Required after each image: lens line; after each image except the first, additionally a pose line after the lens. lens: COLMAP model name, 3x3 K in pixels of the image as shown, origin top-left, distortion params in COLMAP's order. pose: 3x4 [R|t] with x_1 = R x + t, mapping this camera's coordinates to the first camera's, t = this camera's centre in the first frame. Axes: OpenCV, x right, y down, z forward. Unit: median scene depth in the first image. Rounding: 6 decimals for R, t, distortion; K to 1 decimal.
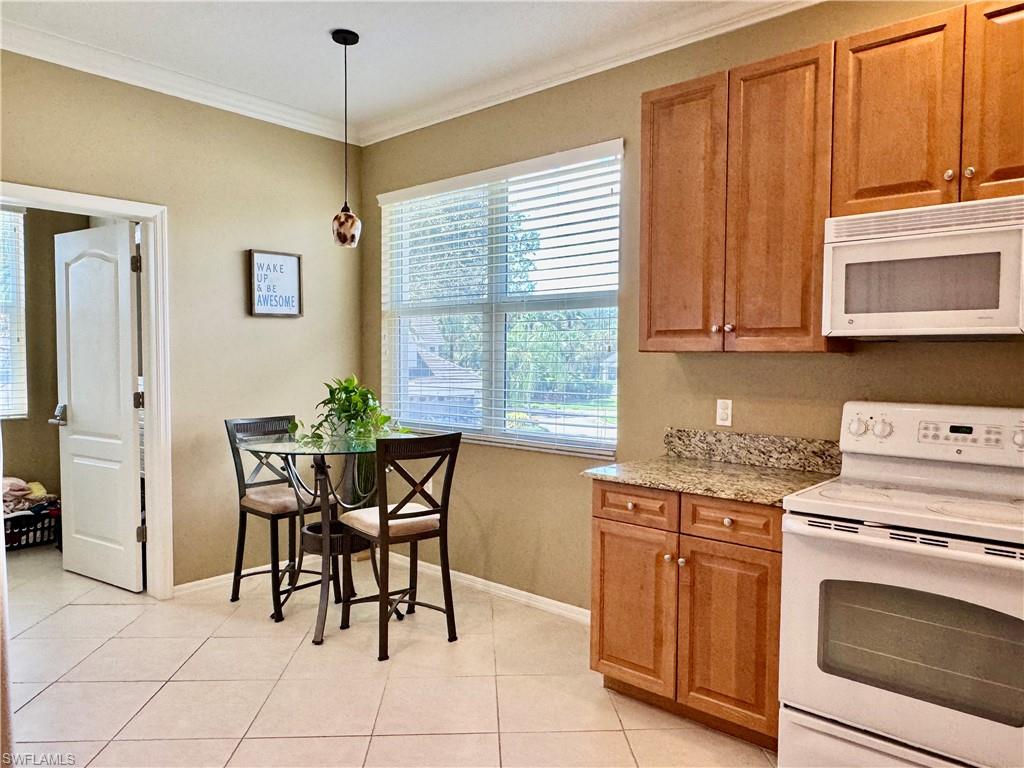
lens RADIAL K [[709.7, 0, 514.1], [0, 709.7, 390.4], [0, 0, 1]] dist [-0.000143, 0.001515]
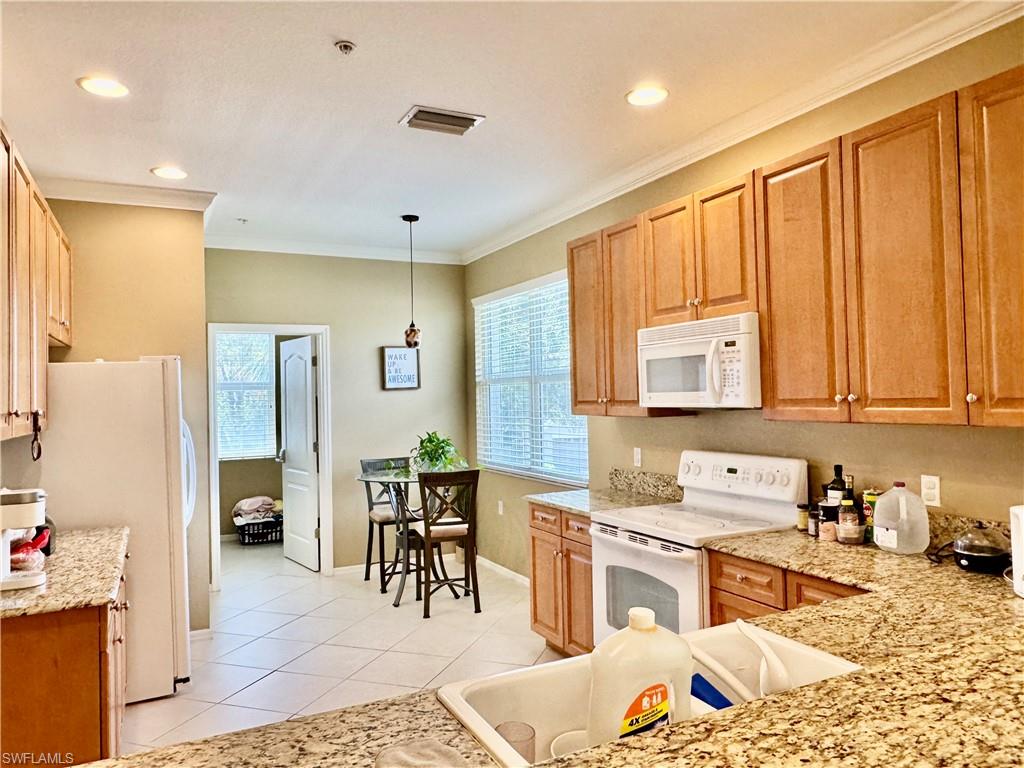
lens RADIAL K [[707.5, 0, 508.7], [0, 707.5, 385.0], [0, 0, 1]] dist [0.003797, -0.000637]
pose [[0.928859, -0.033455, -0.368918, 0.527888], [0.010344, 0.997867, -0.064449, -0.021521], [0.370288, 0.056048, 0.927225, -0.357260]]
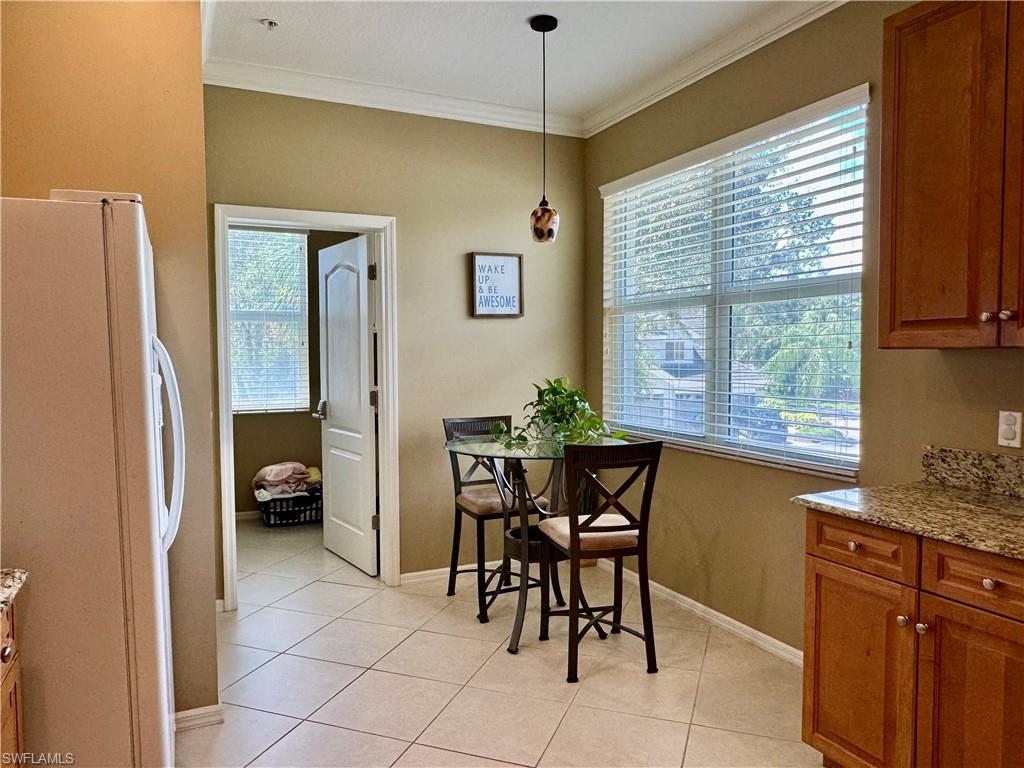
lens RADIAL K [[707.5, 0, 508.7], [0, 707.5, 385.0], [0, 0, 1]] dist [0.003797, -0.000637]
pose [[0.920746, 0.007544, -0.390089, 0.093043], [-0.008429, 0.999964, -0.000558, -0.009158], [0.390071, 0.003802, 0.920777, 0.102544]]
